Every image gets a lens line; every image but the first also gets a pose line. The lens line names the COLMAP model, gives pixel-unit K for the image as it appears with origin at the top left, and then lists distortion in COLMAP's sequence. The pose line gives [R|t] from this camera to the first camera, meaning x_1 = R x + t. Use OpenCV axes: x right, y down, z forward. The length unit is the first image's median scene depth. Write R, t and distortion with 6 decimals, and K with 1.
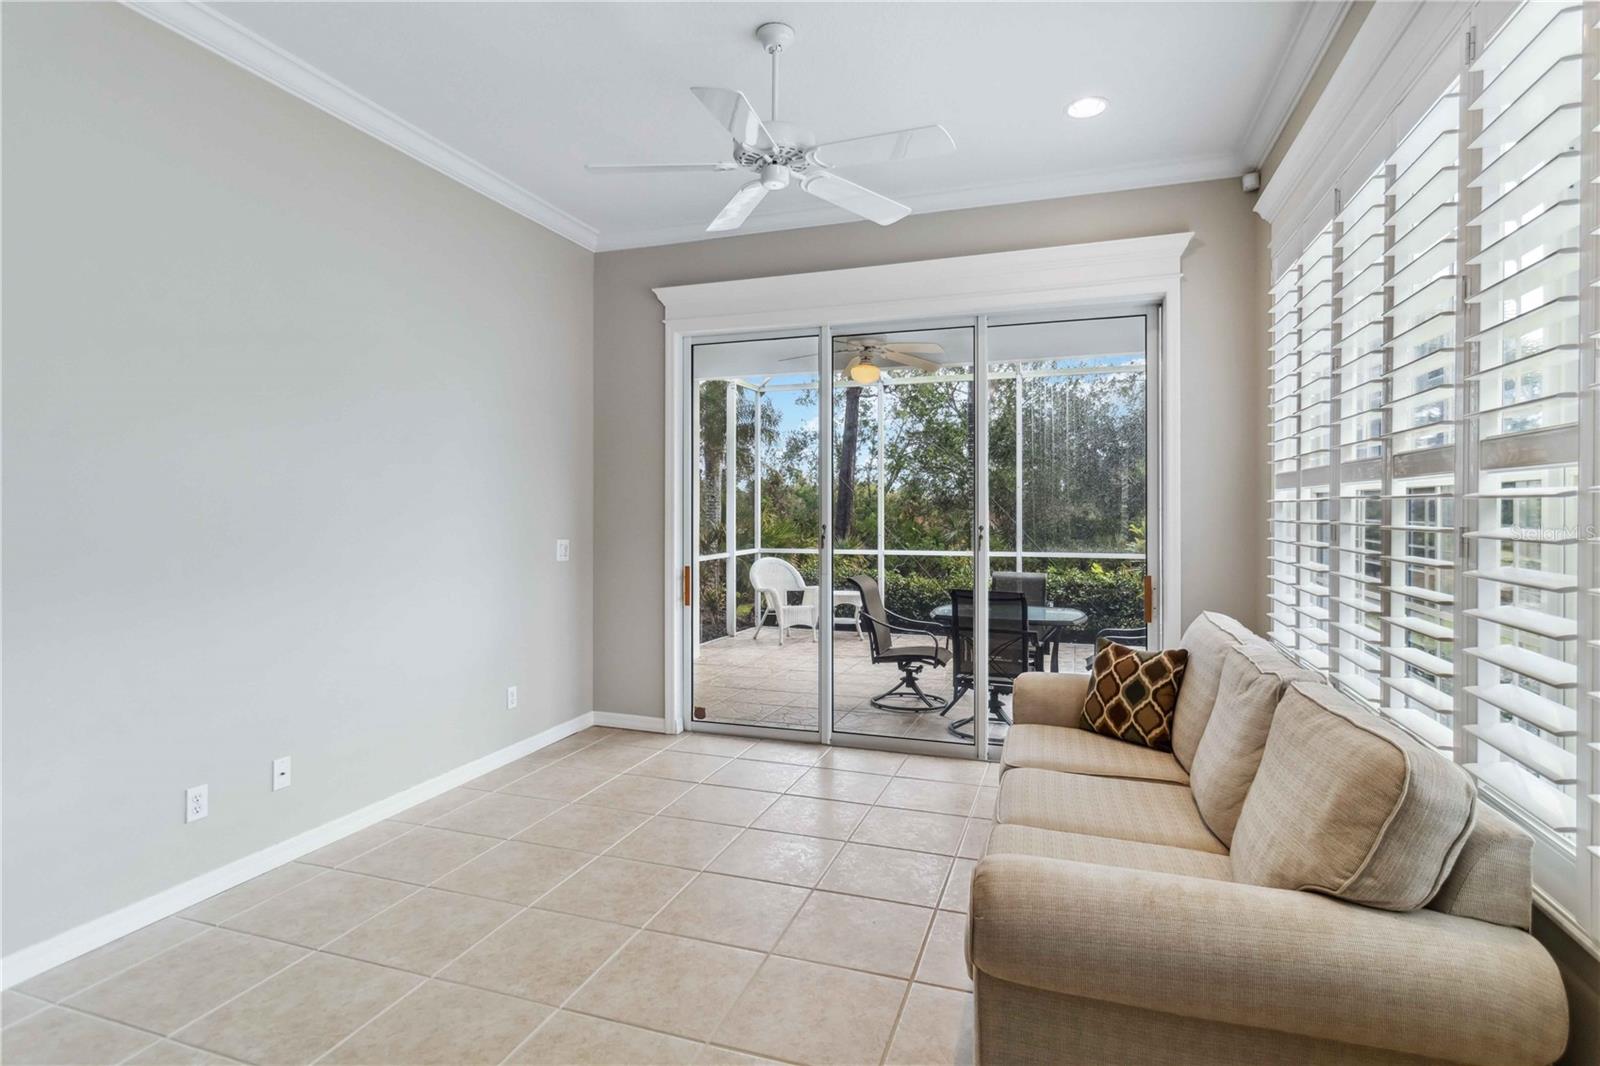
lens RADIAL K [[807.0, 0, 798.6], [0, 807.0, 525.5], [0, 0, 1]] dist [0.004723, -0.000007]
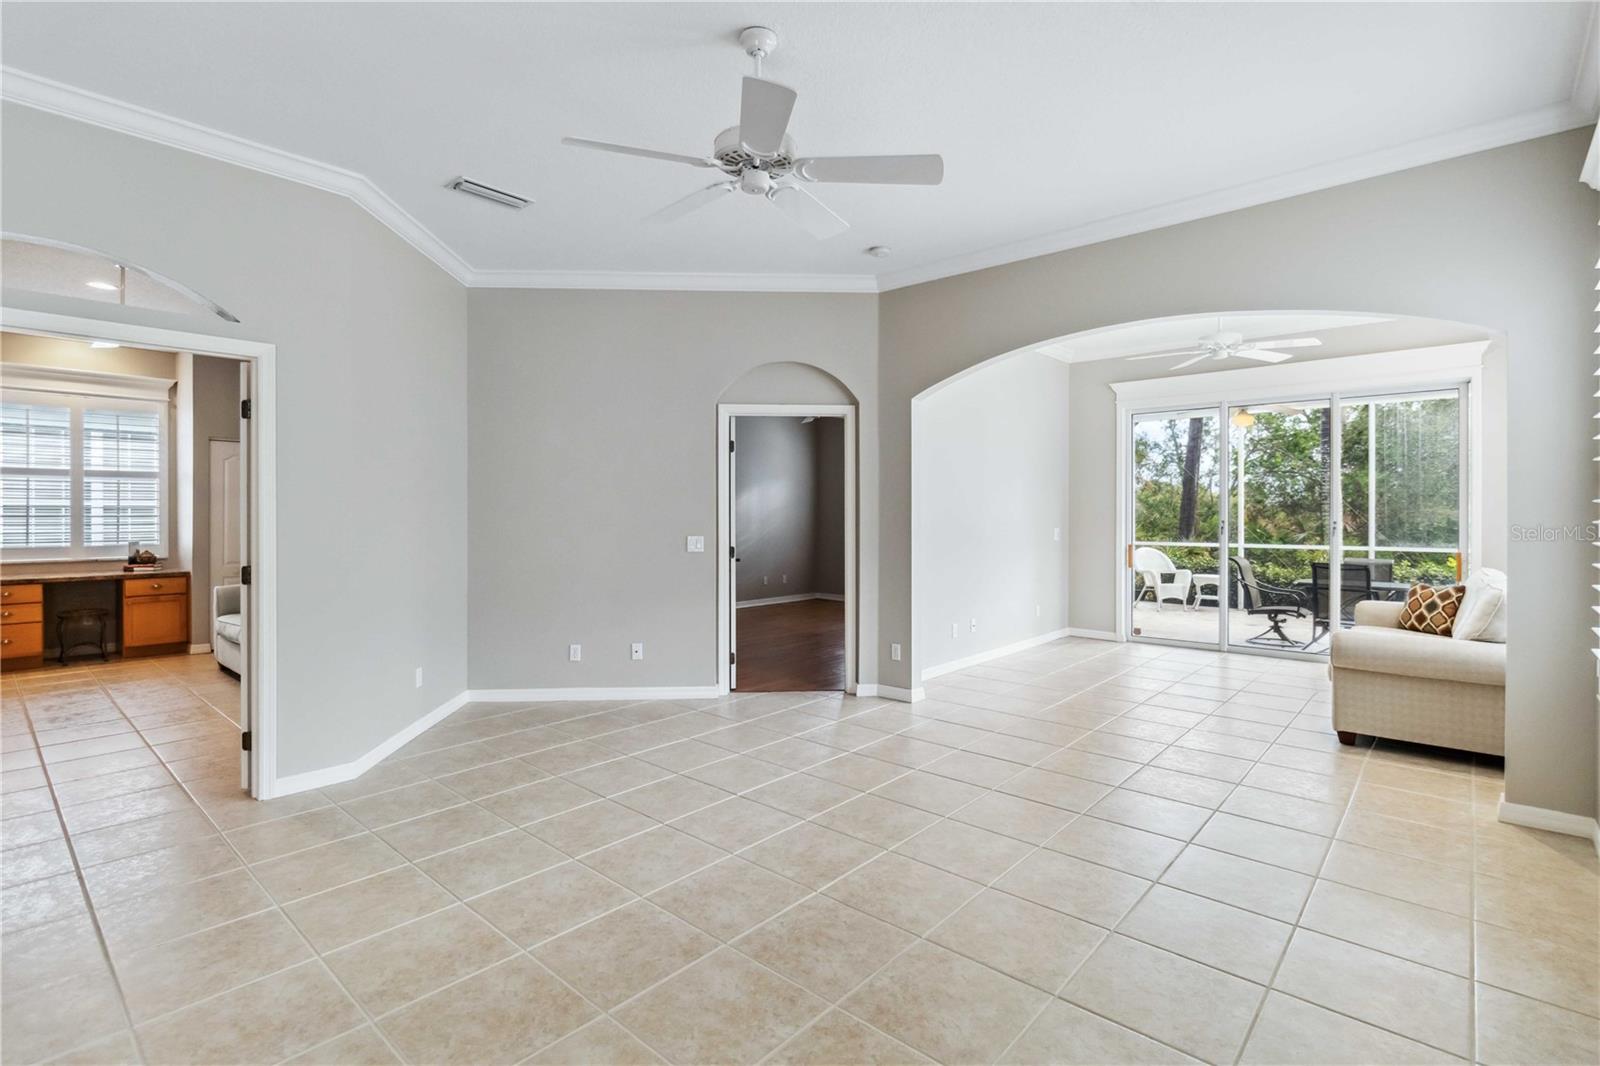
lens RADIAL K [[745.5, 0, 796.6], [0, 745.5, 521.9], [0, 0, 1]] dist [-0.011481, -0.000023]
pose [[0.919045, 0.004221, -0.394130, -0.094035], [-0.007233, 0.999955, -0.006157, 0.009551], [0.394086, 0.008509, 0.919034, -0.411863]]
